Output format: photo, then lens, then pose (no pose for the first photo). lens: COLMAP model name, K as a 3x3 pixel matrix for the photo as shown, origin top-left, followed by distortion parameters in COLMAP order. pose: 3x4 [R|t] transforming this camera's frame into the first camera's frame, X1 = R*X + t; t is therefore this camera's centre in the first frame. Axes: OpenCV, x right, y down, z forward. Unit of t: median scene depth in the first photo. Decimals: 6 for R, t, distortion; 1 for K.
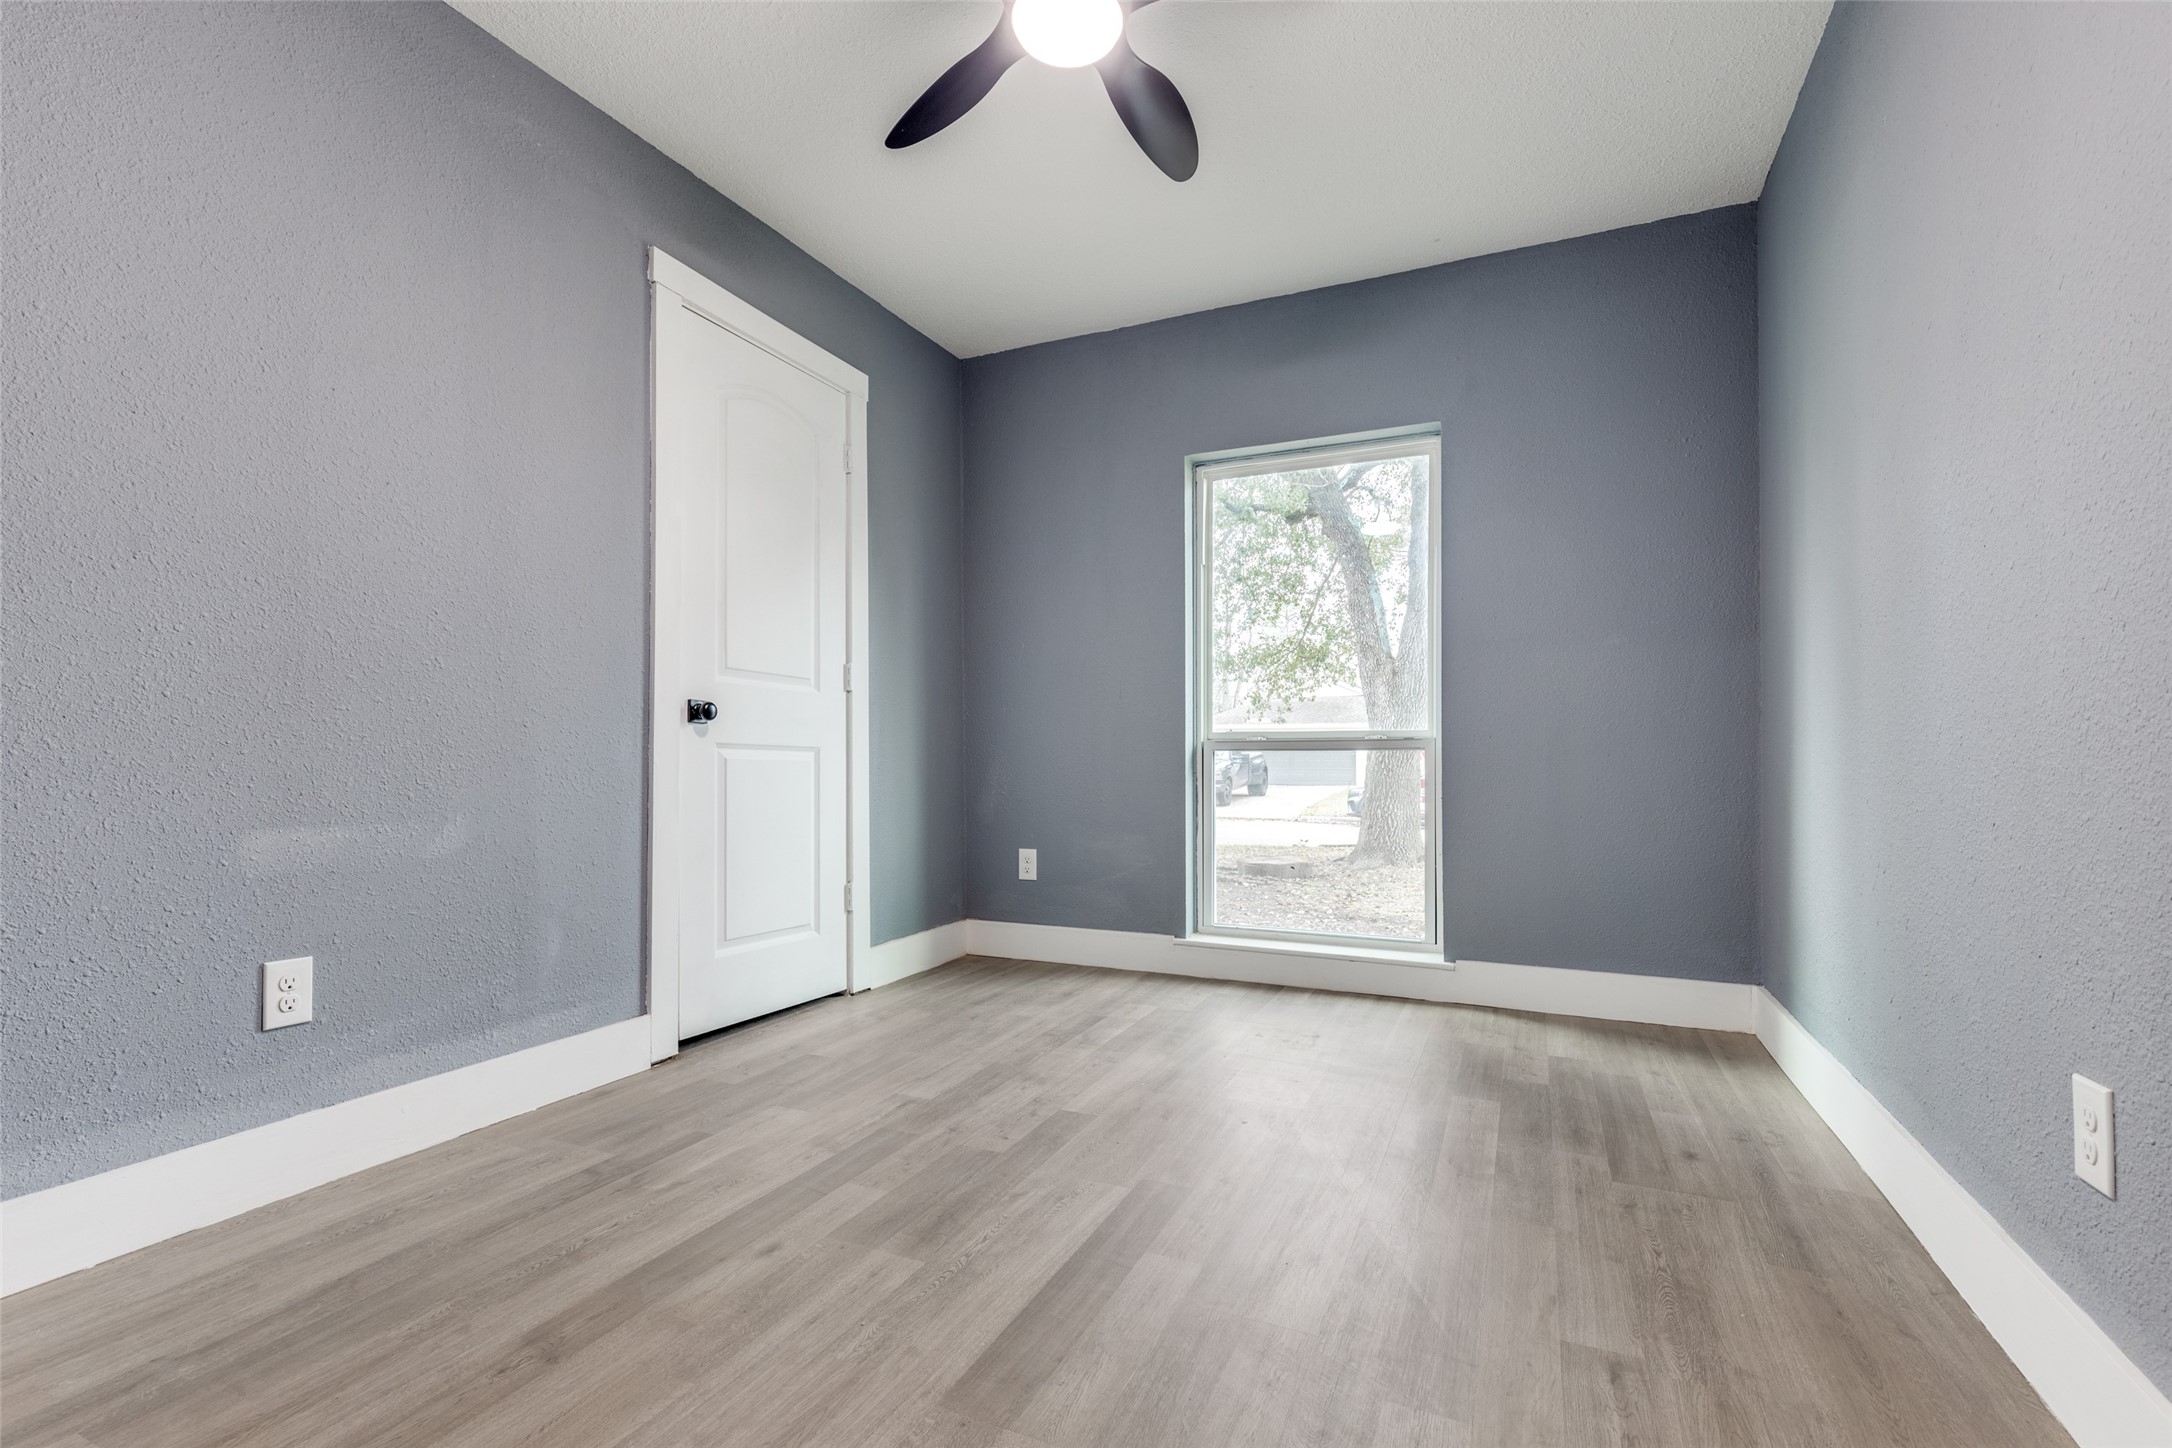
lens RADIAL K [[981.1, 0, 1061.8], [0, 981.1, 766.0], [0, 0, 1]] dist [0.003937, -0.000096]
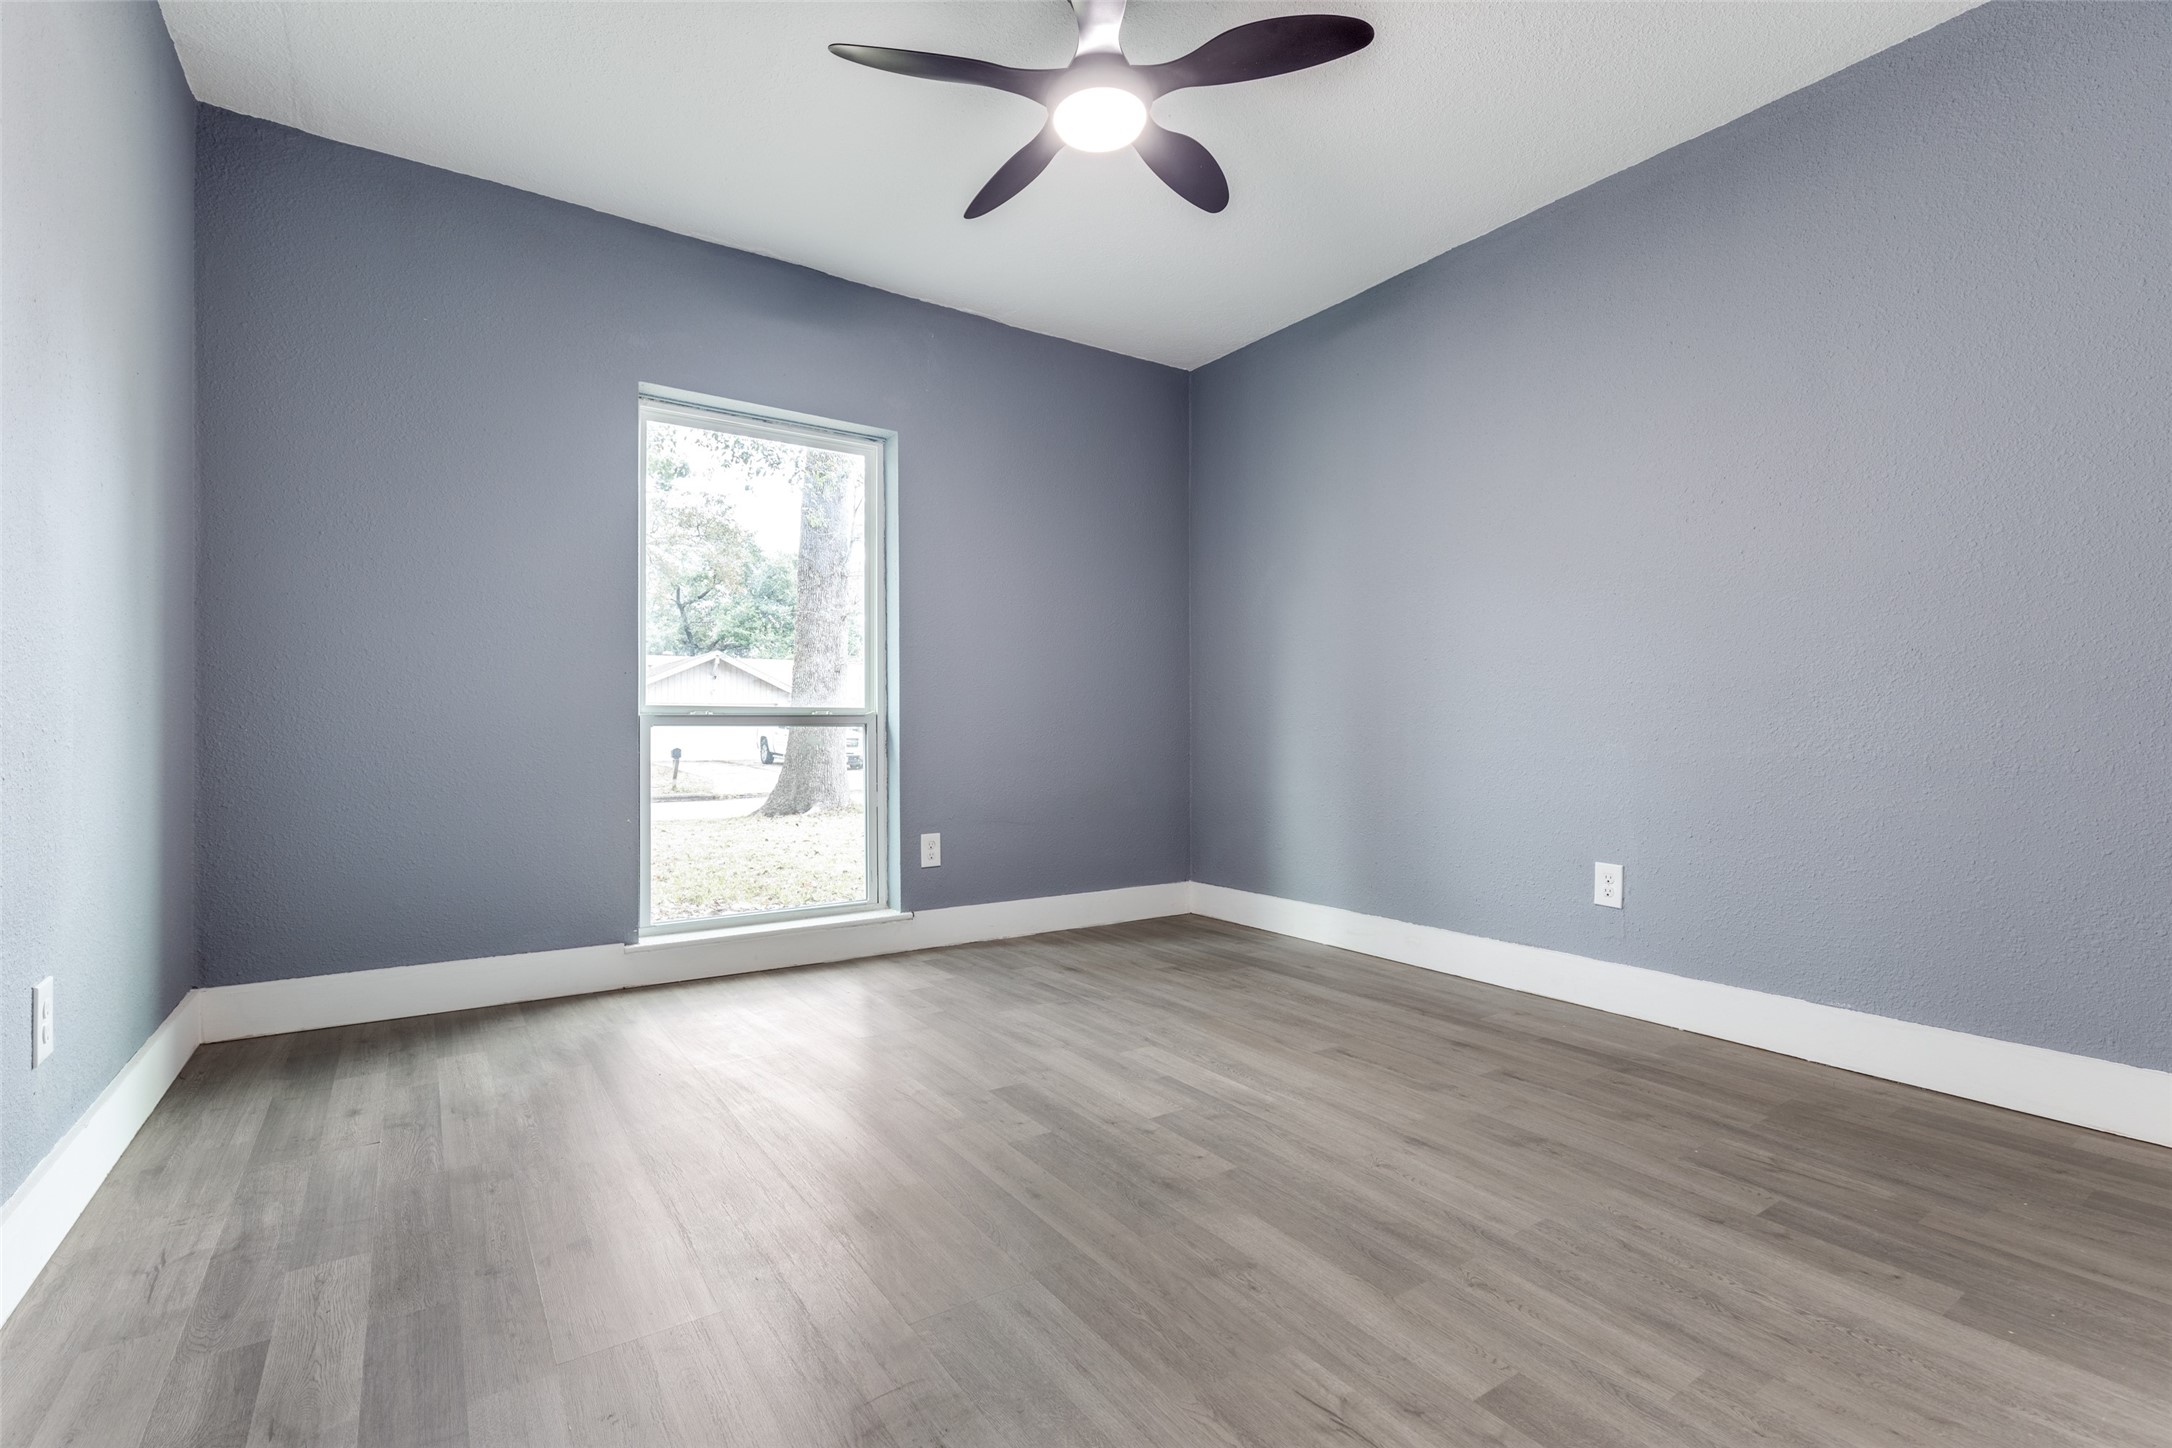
lens RADIAL K [[958.9, 0, 1086.0], [0, 958.9, 724.0], [0, 0, 1]] dist [0.001351, 0.000097]
pose [[0.507866, 0.004067, 0.861427, -0.419968], [0.010803, 0.999880, -0.011090, -0.003014], [-0.861368, 0.014939, 0.507761, 0.245656]]
